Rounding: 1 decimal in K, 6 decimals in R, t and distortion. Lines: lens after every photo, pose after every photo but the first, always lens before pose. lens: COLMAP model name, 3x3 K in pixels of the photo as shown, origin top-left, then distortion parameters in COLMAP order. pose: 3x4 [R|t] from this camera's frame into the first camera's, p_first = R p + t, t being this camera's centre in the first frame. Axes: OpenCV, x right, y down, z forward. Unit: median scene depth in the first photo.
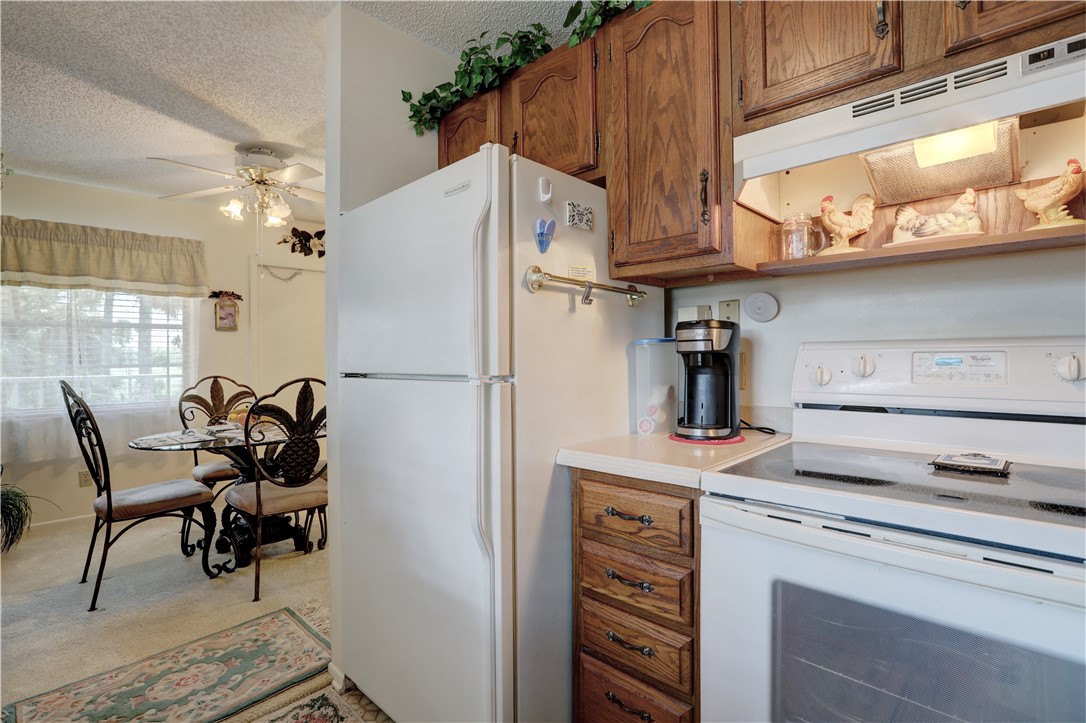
lens RADIAL K [[510.0, 0, 534.0], [0, 510.0, 361.1], [0, 0, 1]] dist [-0.034200, 0.002646]
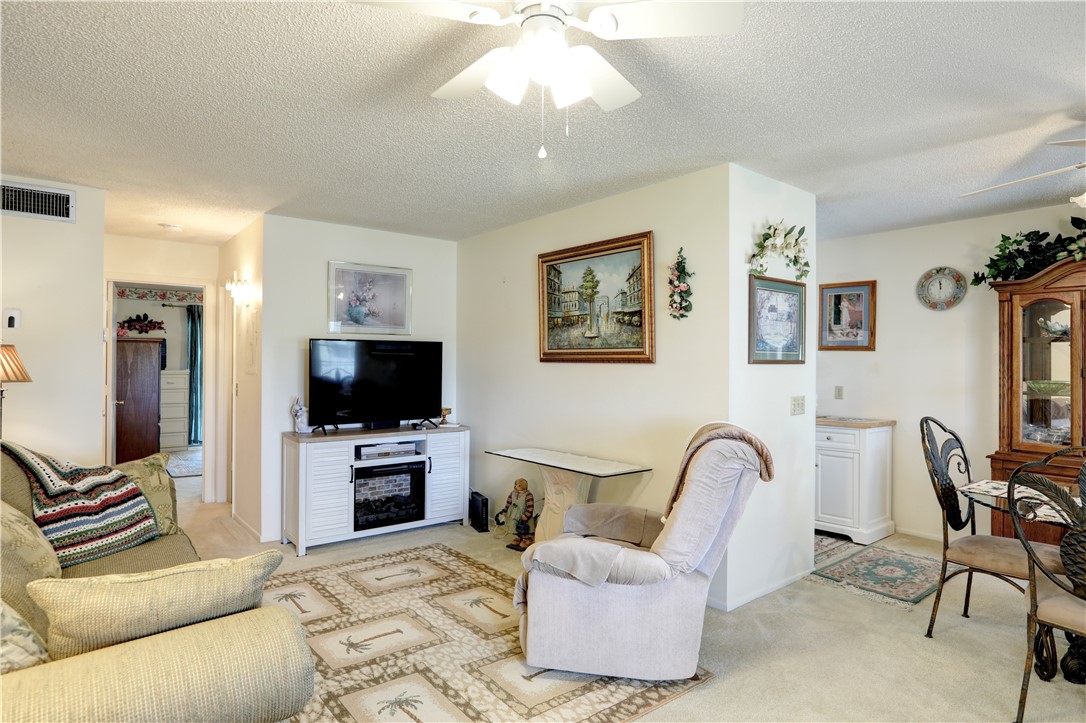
lens RADIAL K [[597.1, 0, 537.5], [0, 597.1, 360.7], [0, 0, 1]] dist [-0.032811, 0.007996]
pose [[-0.993325, 0.005053, 0.115235, 0.160517], [0.005524, 0.999978, 0.003771, -0.067357], [-0.115213, 0.004383, -0.993331, 1.637116]]
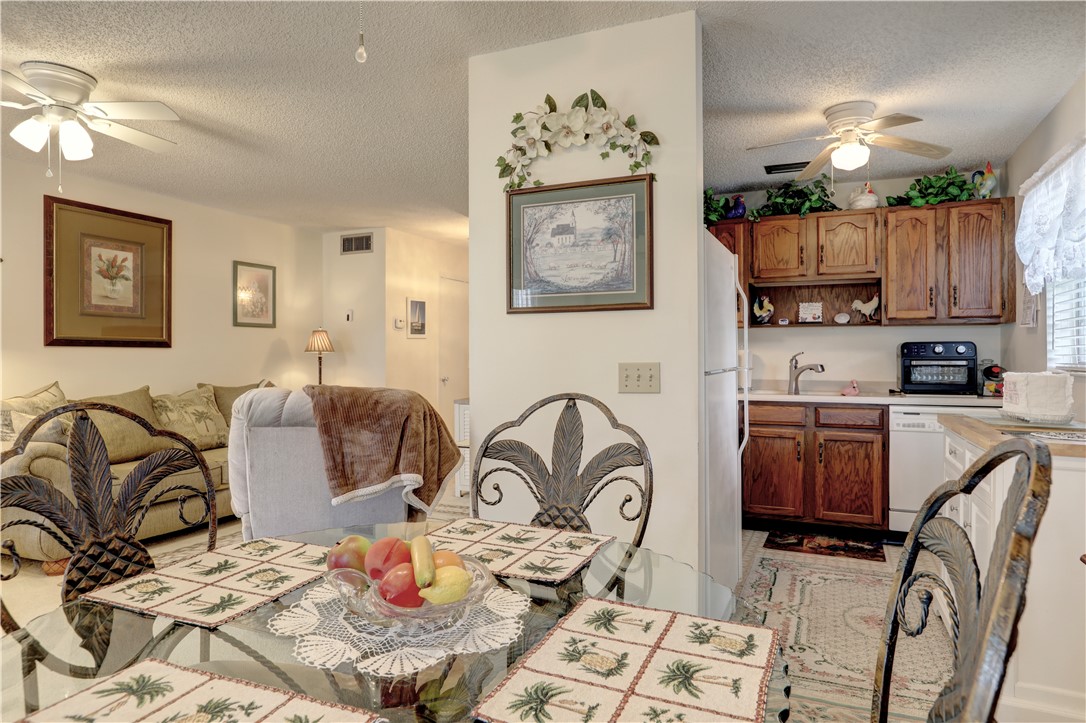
lens RADIAL K [[654.3, 0, 534.2], [0, 654.3, 352.4], [0, 0, 1]] dist [-0.006596, 0.021514]
pose [[-0.345573, 0.016813, 0.938241, -0.774141], [0.014646, 0.999814, -0.012522, -0.003268], [-0.938278, 0.009414, -0.345755, 0.904669]]
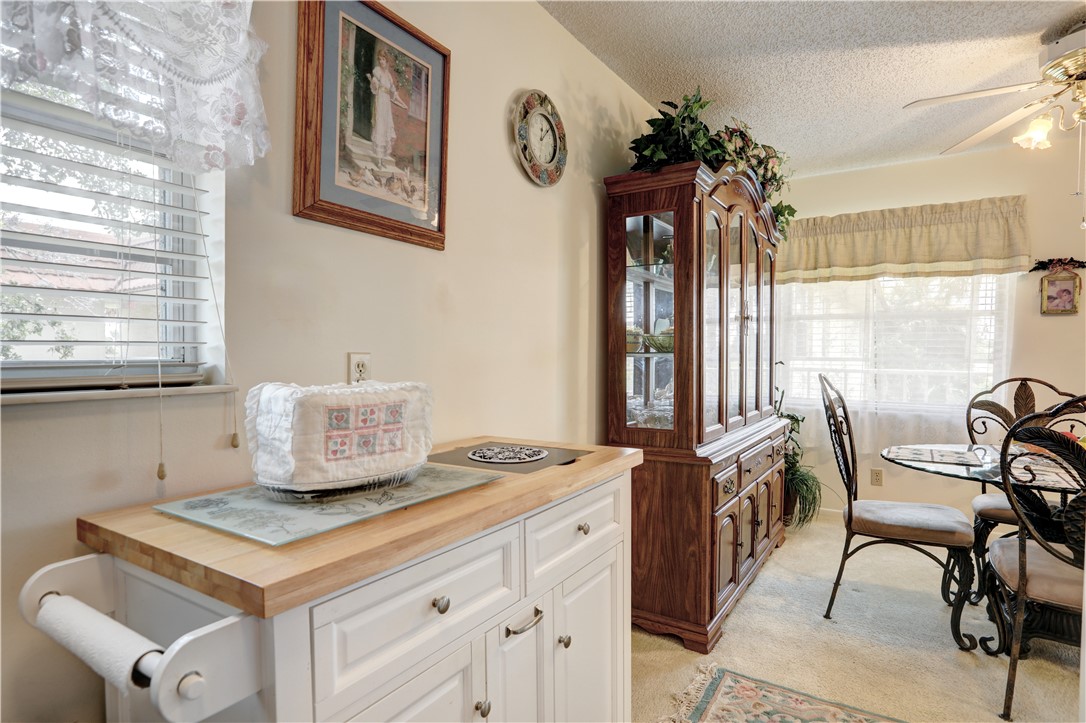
lens RADIAL K [[570.1, 0, 543.0], [0, 570.1, 370.9], [0, 0, 1]] dist [-0.032550, 0.015698]
pose [[0.200366, 0.046136, -0.978634, 0.020580], [-0.019142, 0.998884, 0.043171, -0.002515], [0.979534, 0.010083, 0.201025, 0.162589]]
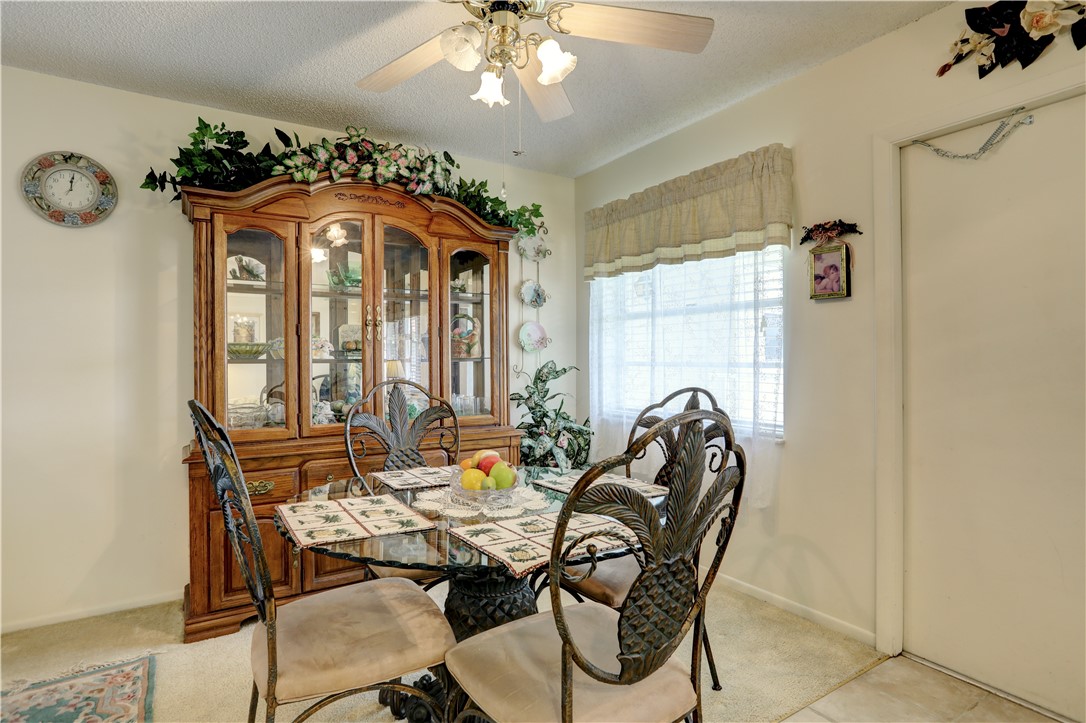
lens RADIAL K [[570.1, 0, 541.0], [0, 570.1, 355.8], [0, 0, 1]] dist [-0.032550, 0.015698]
pose [[-0.219347, 0.008116, -0.975613, 0.005381], [-0.002763, 0.999956, 0.008940, -0.011285], [0.975643, 0.004657, -0.219315, 1.011939]]
